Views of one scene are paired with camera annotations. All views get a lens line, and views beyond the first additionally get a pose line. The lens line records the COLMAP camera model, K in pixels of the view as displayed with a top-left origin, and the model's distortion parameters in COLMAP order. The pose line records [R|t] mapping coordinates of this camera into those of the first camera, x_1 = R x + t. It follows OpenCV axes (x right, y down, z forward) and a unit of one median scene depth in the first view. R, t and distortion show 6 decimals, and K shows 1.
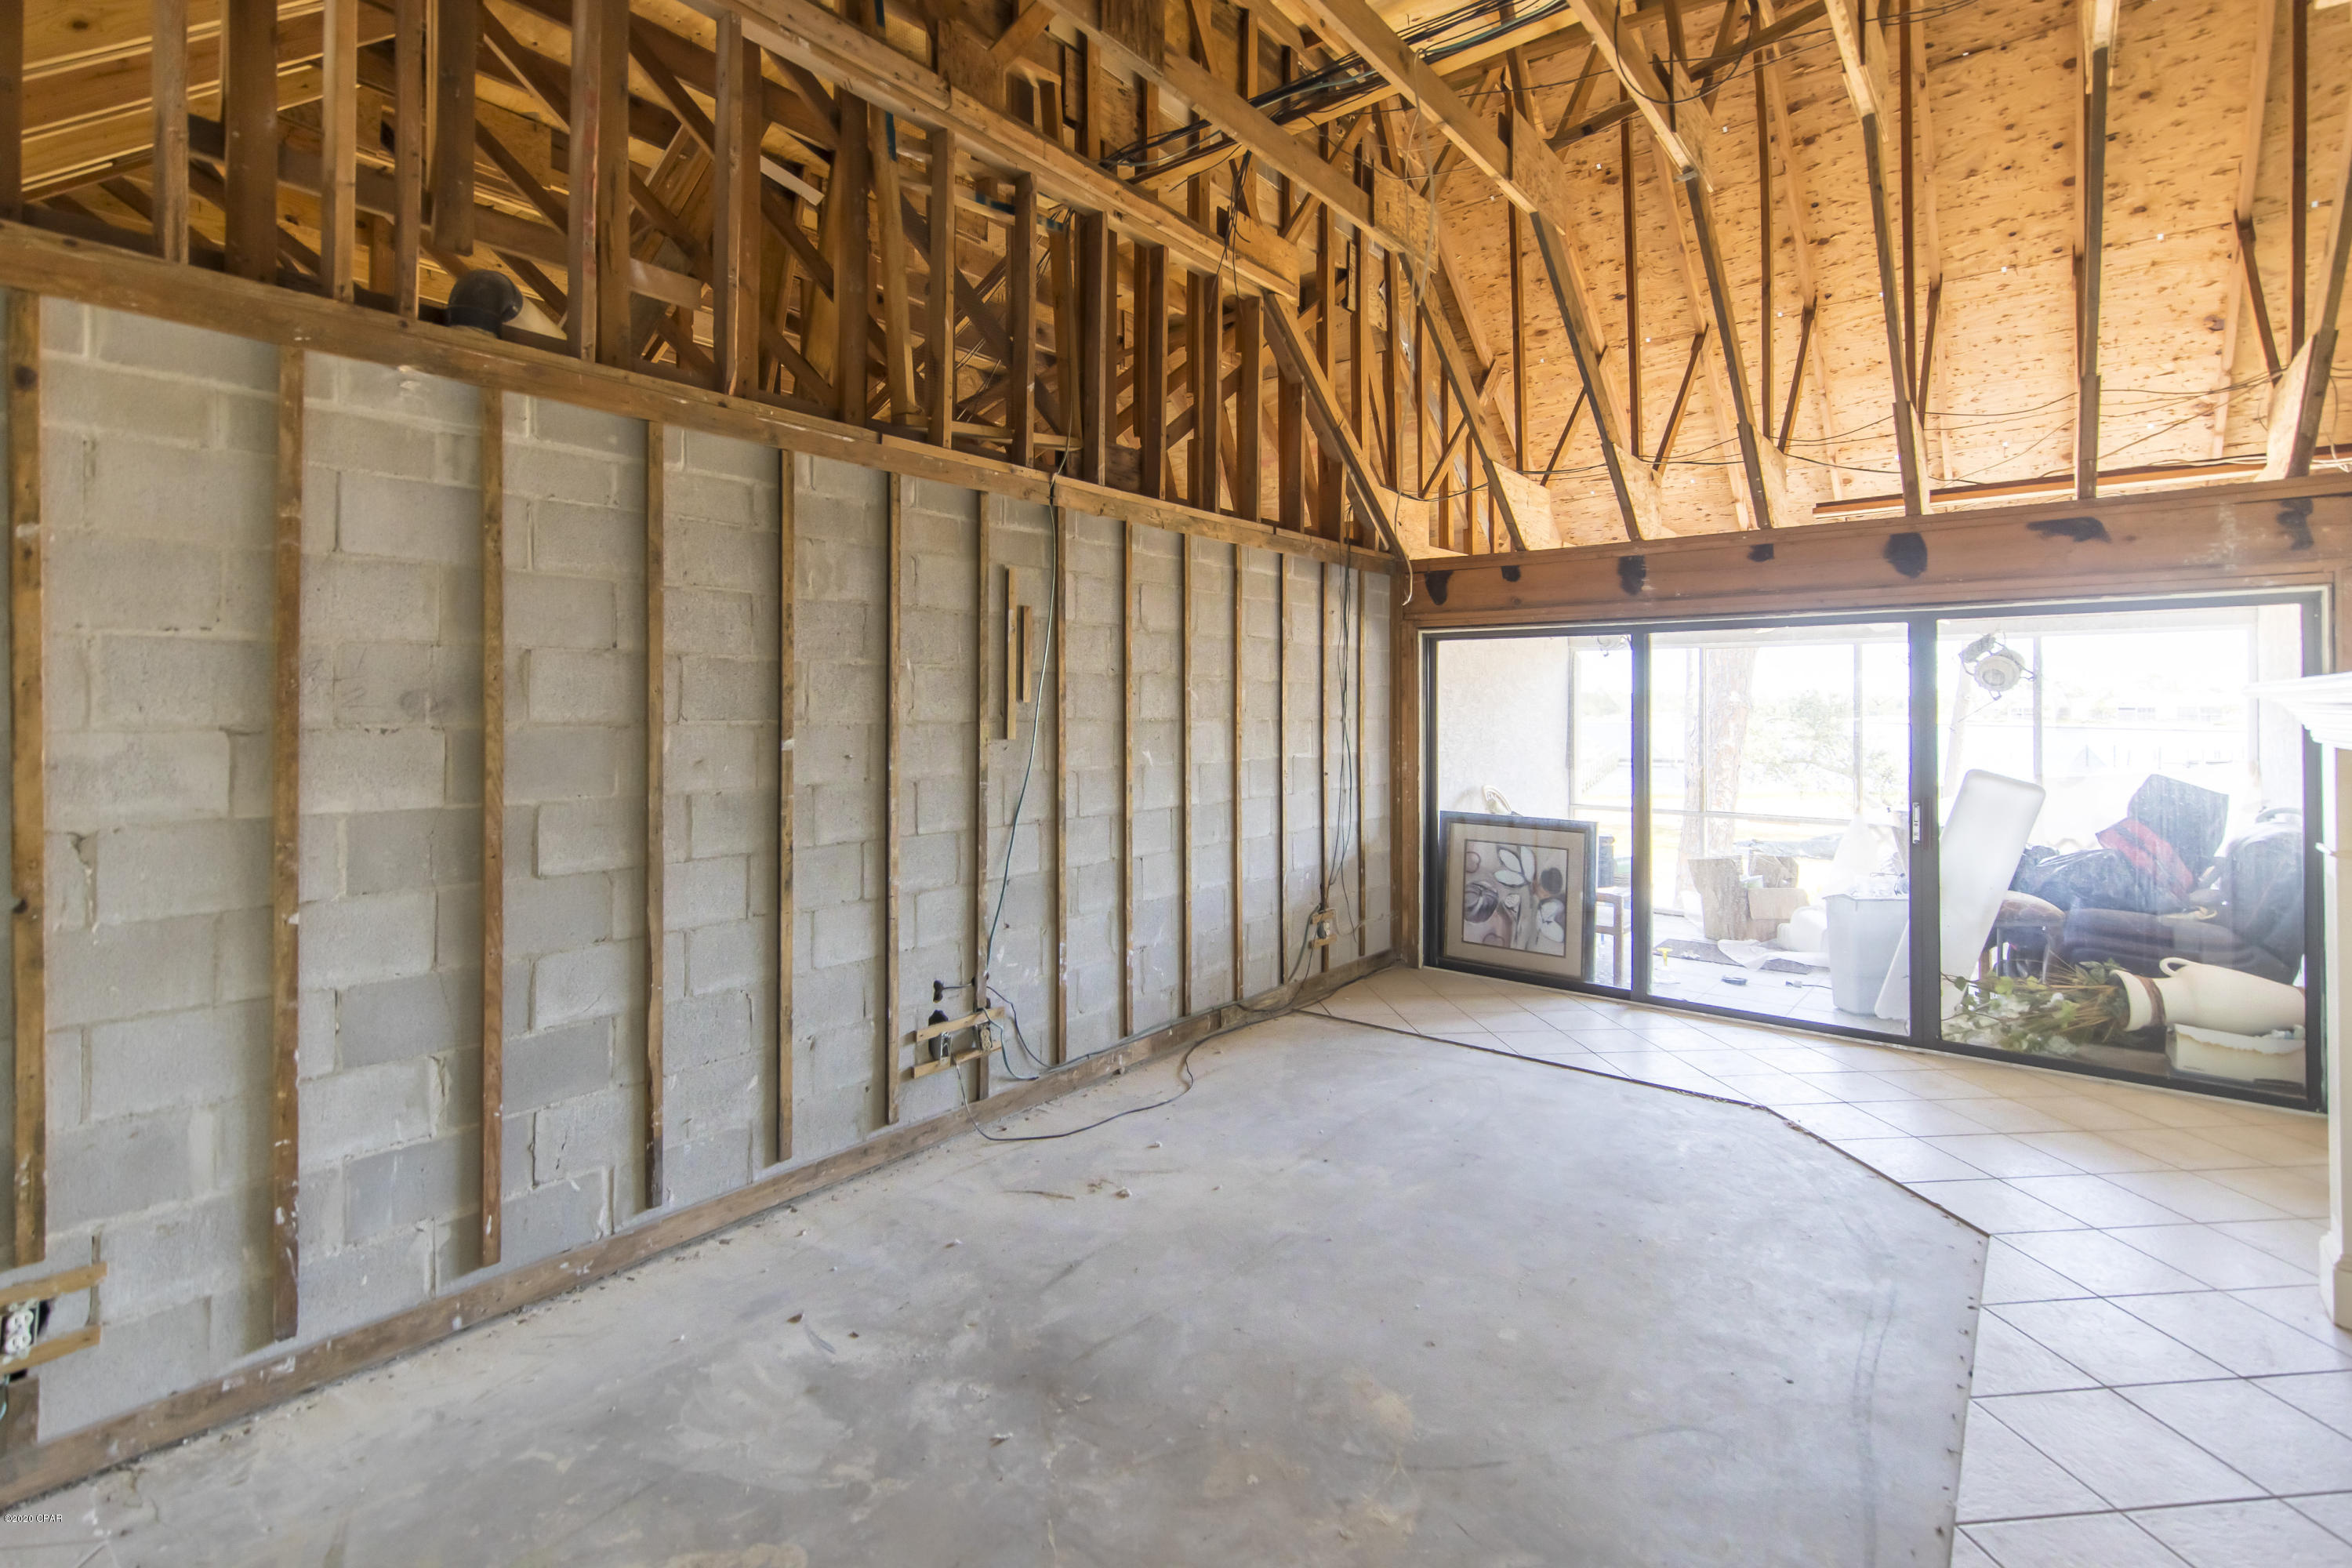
lens RADIAL K [[1113.3, 0, 1188.1], [0, 1113.3, 697.7], [0, 0, 1]] dist [0.010906, -0.001419]
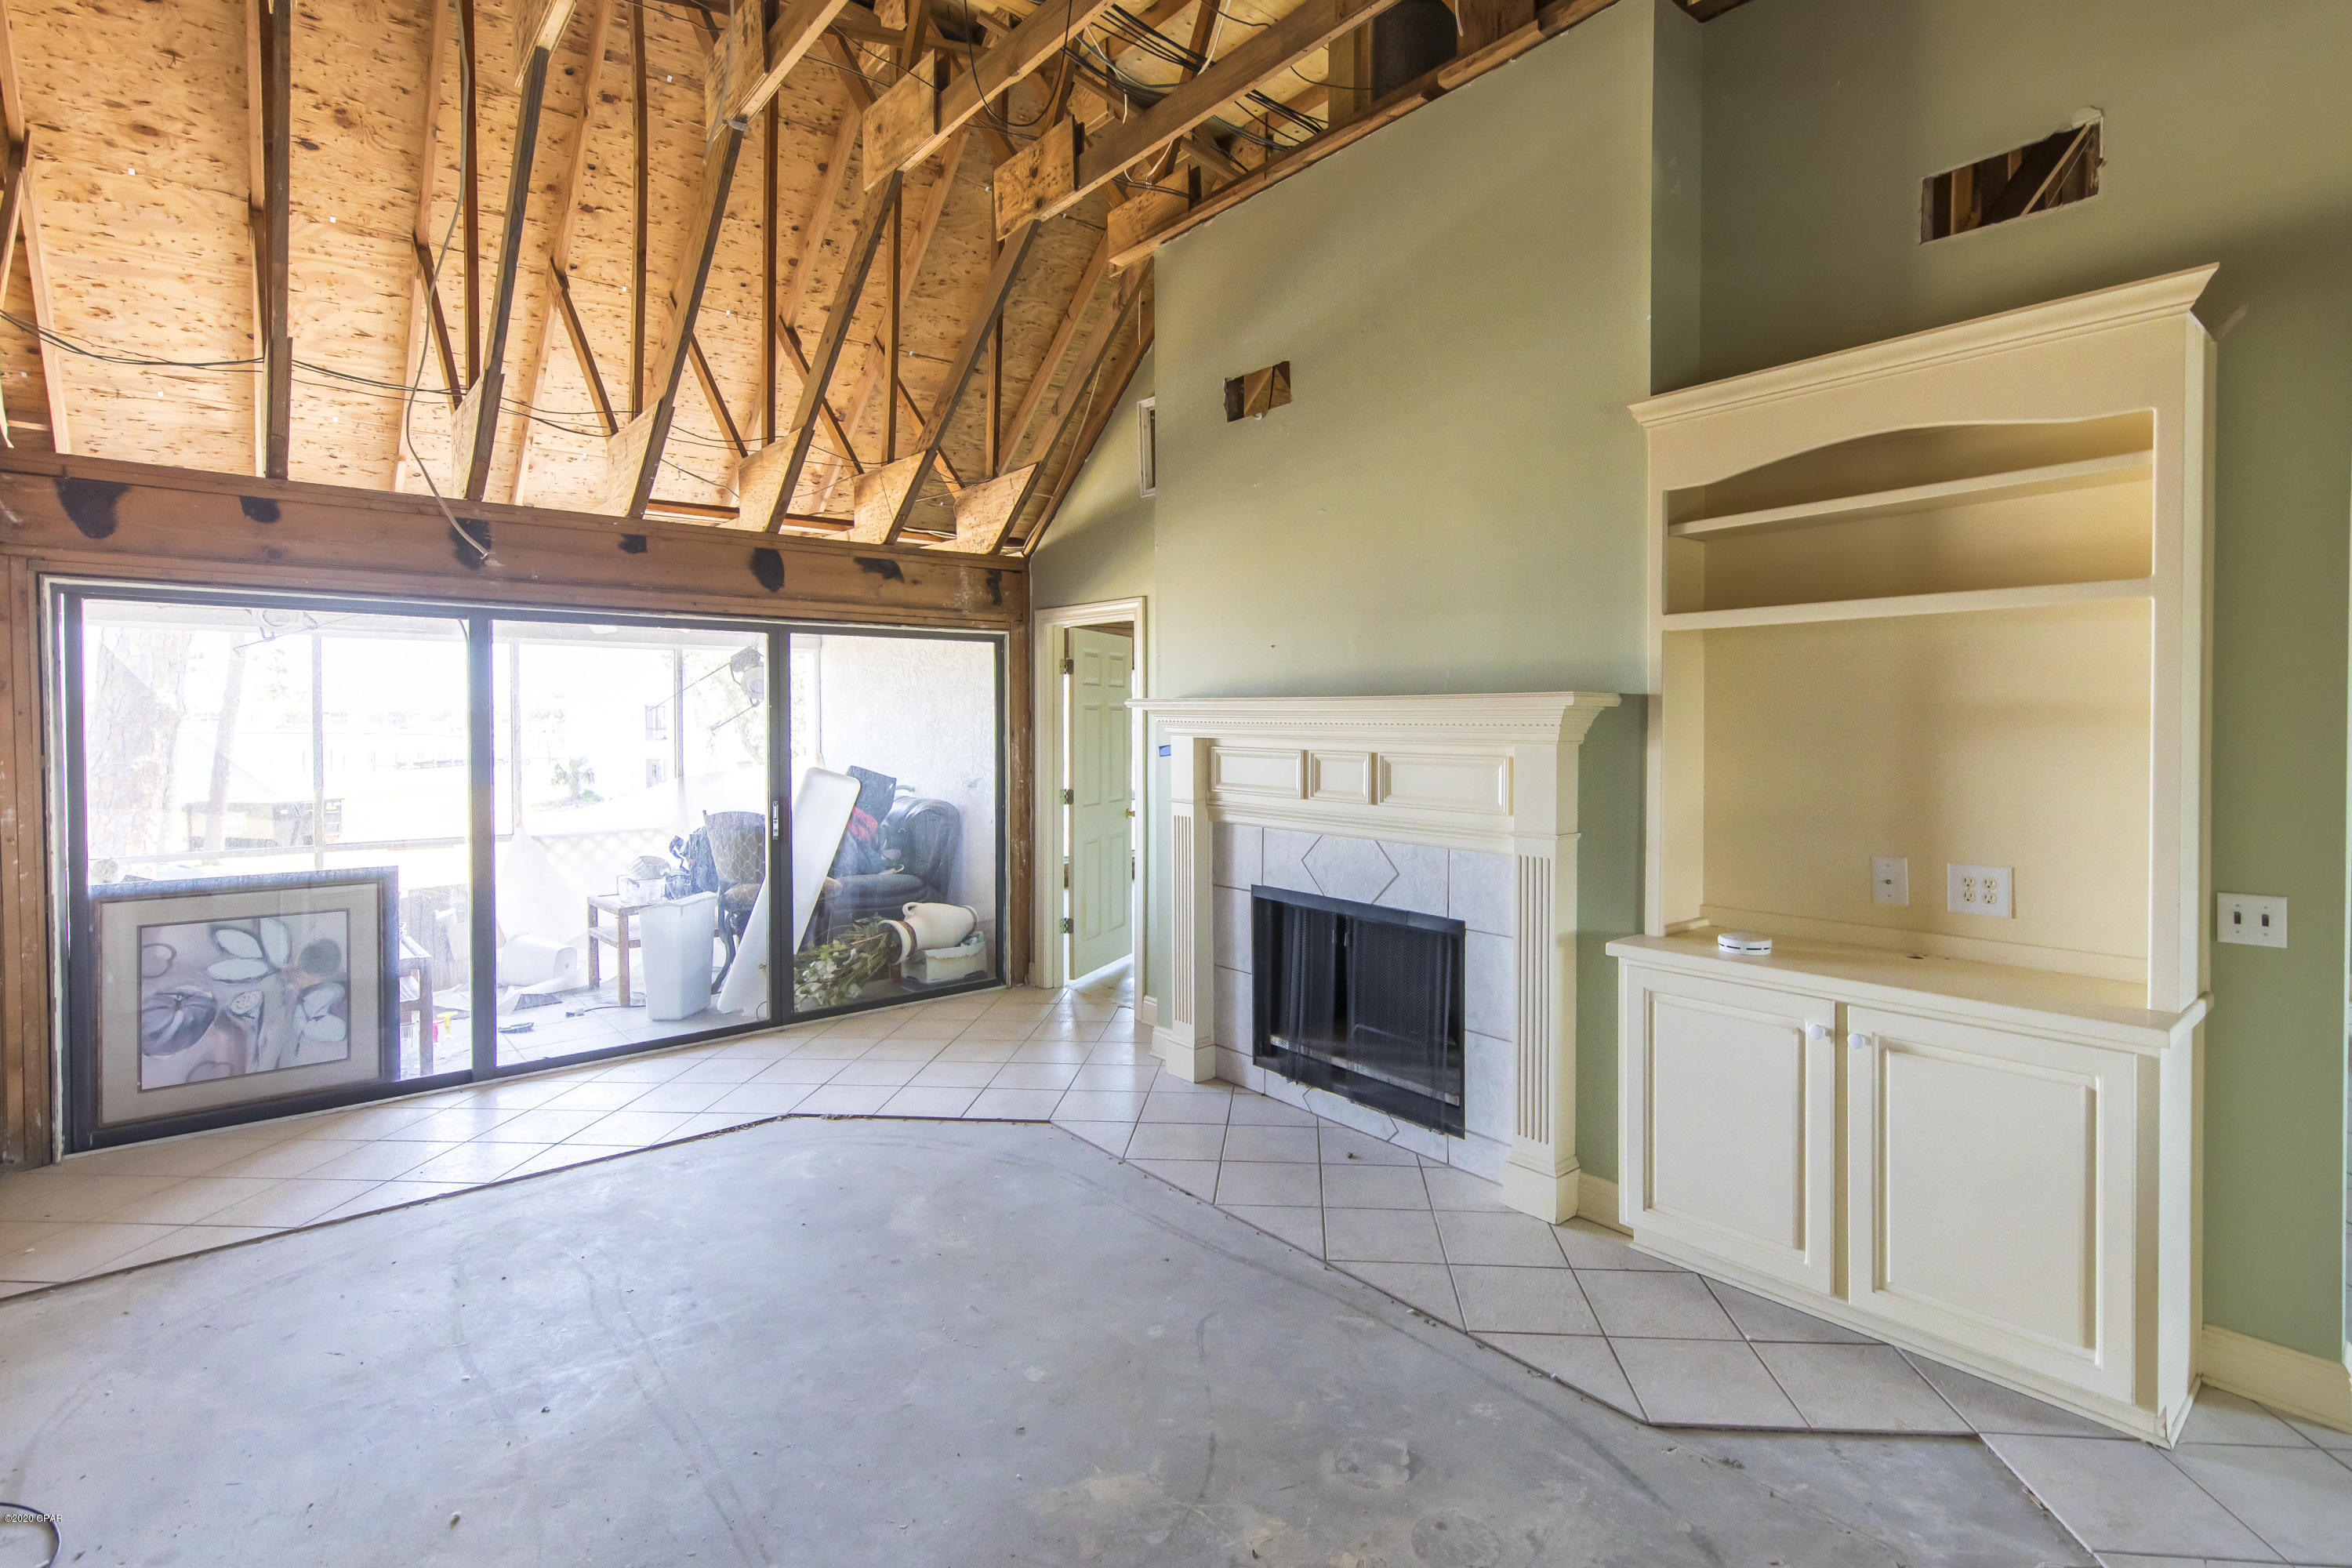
lens RADIAL K [[1113.3, 0, 1239.4], [0, 1113.3, 747.1], [0, 0, 1]] dist [0.010906, -0.001419]
pose [[0.168741, -0.027656, 0.985272, -0.303972], [-0.007895, 0.999536, 0.029409, 0.005886], [-0.985629, -0.012741, 0.168445, 0.348026]]
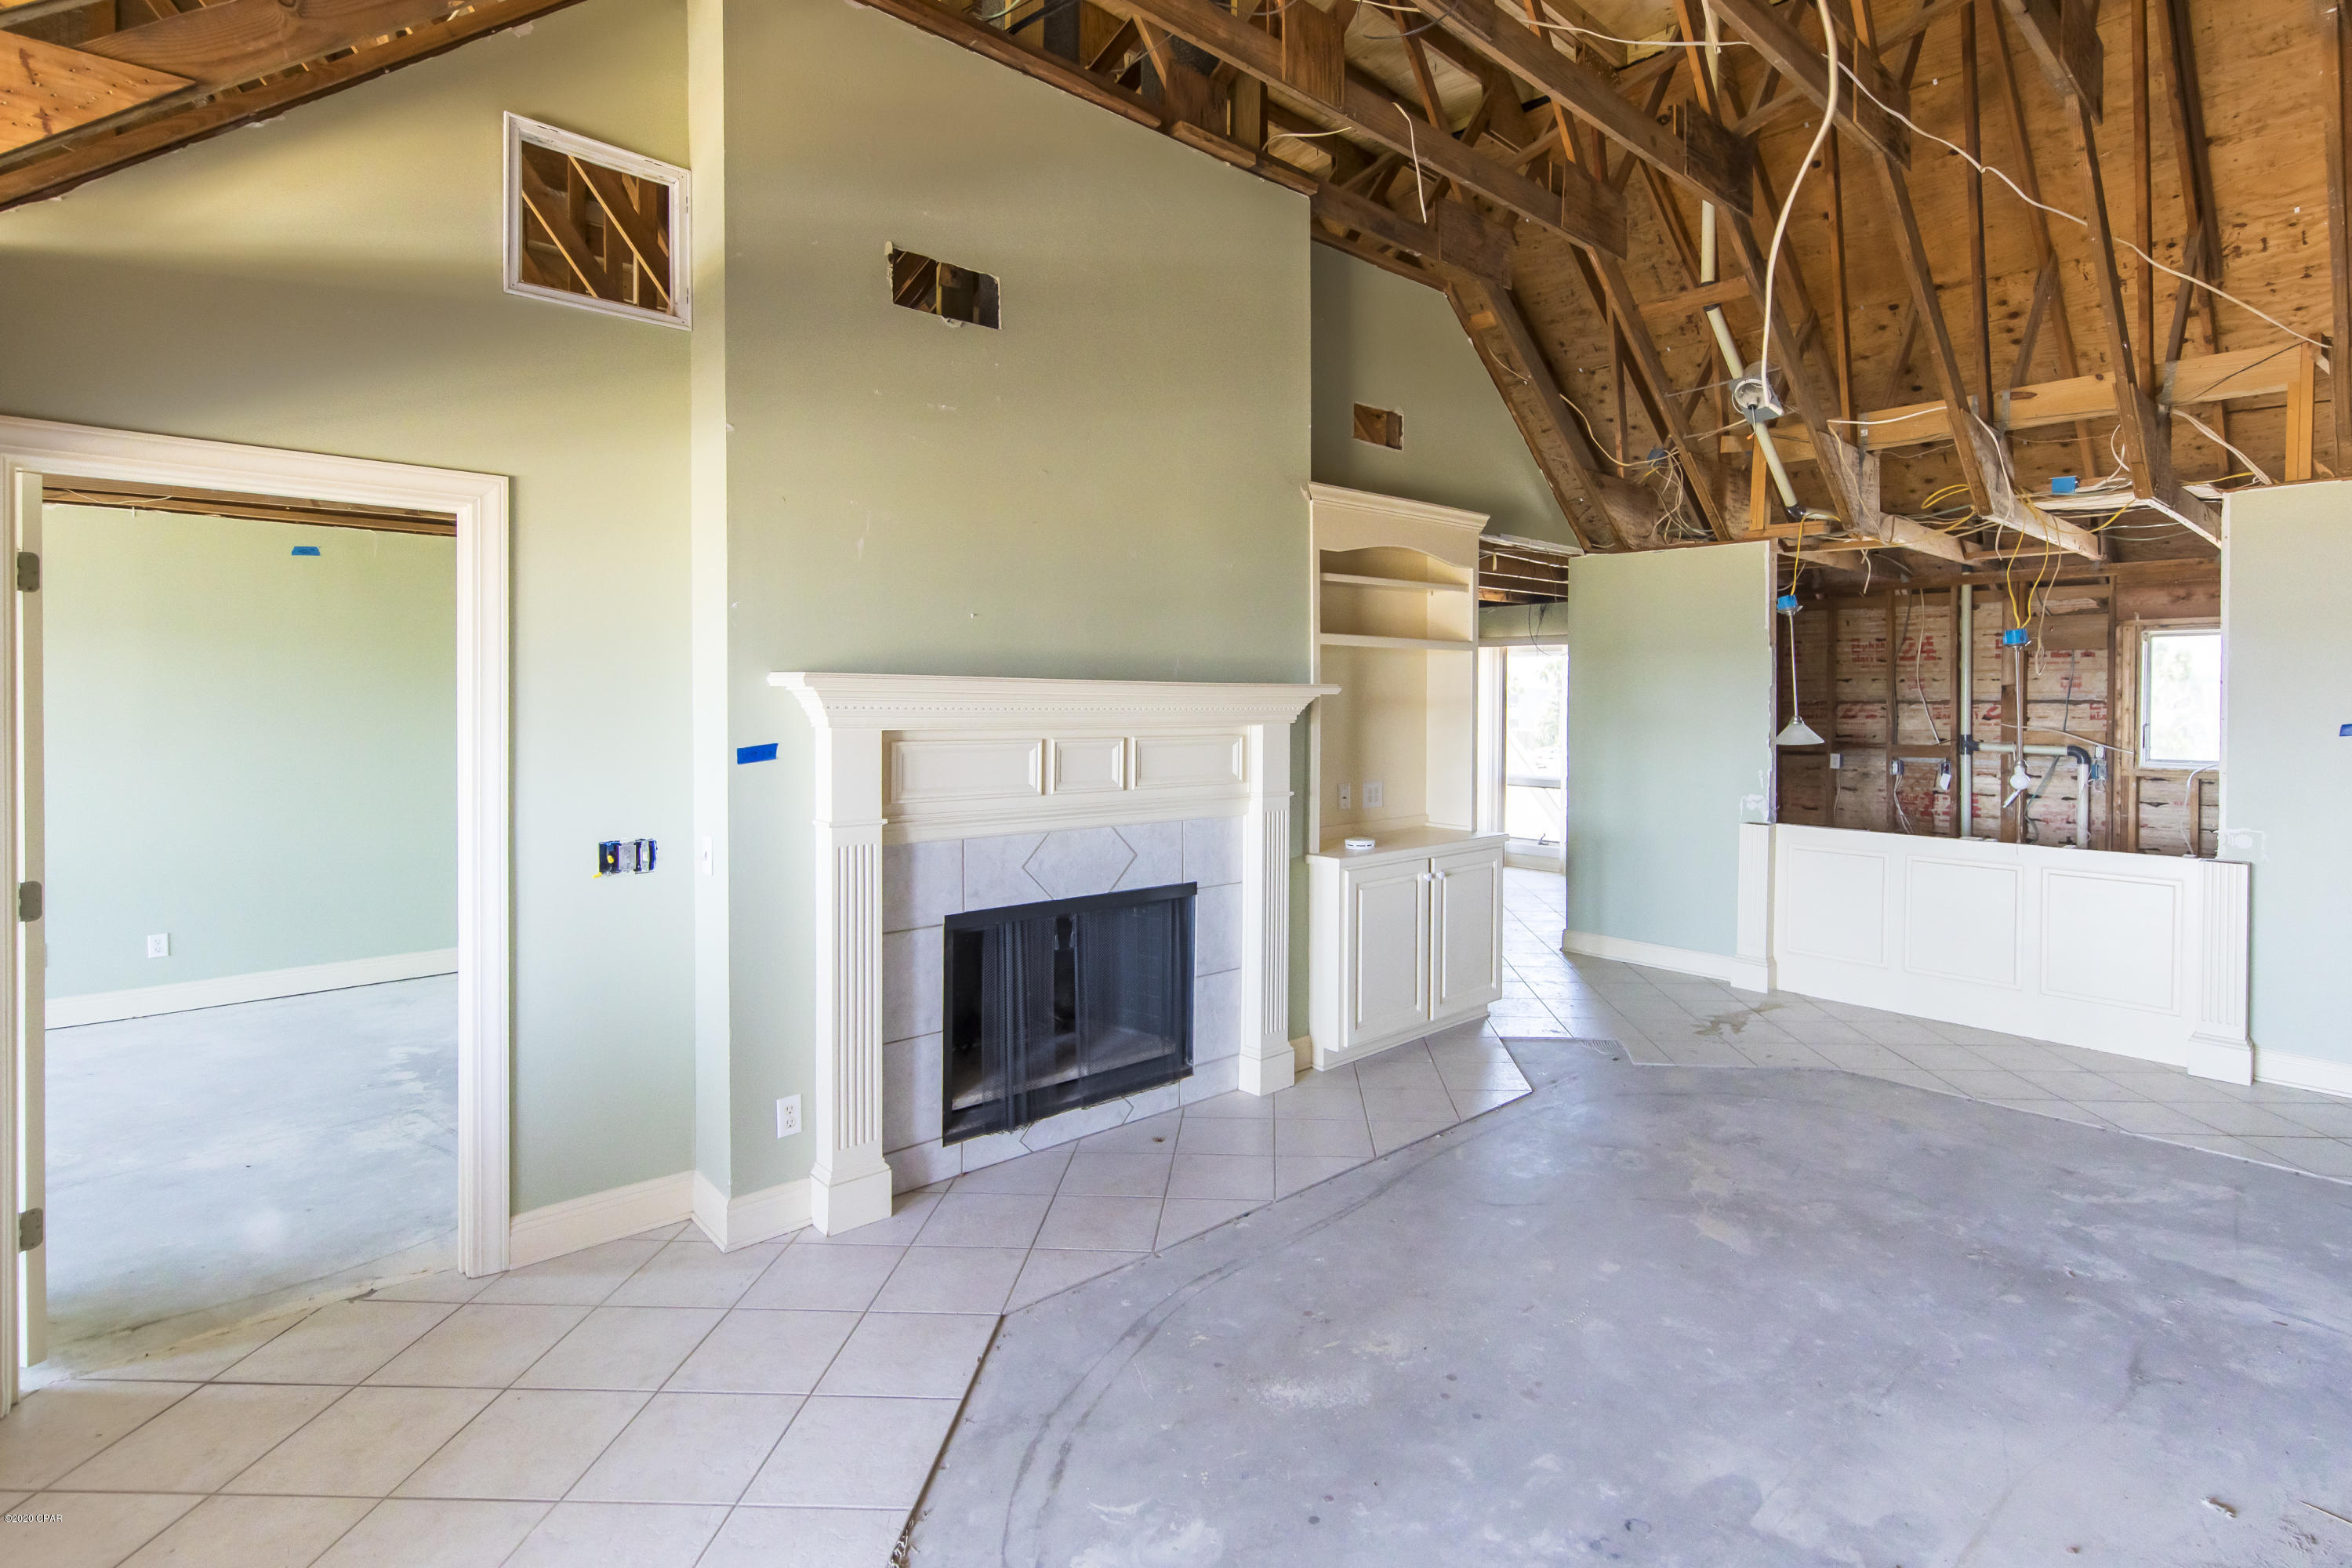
lens RADIAL K [[1113.3, 0, 1242.1], [0, 1113.3, 708.9], [0, 0, 1]] dist [0.010906, -0.001419]
pose [[-0.988394, -0.010598, 0.151542, 0.247551], [-0.010255, 0.999943, 0.003040, 0.008492], [-0.151566, 0.001450, -0.988446, 1.096599]]
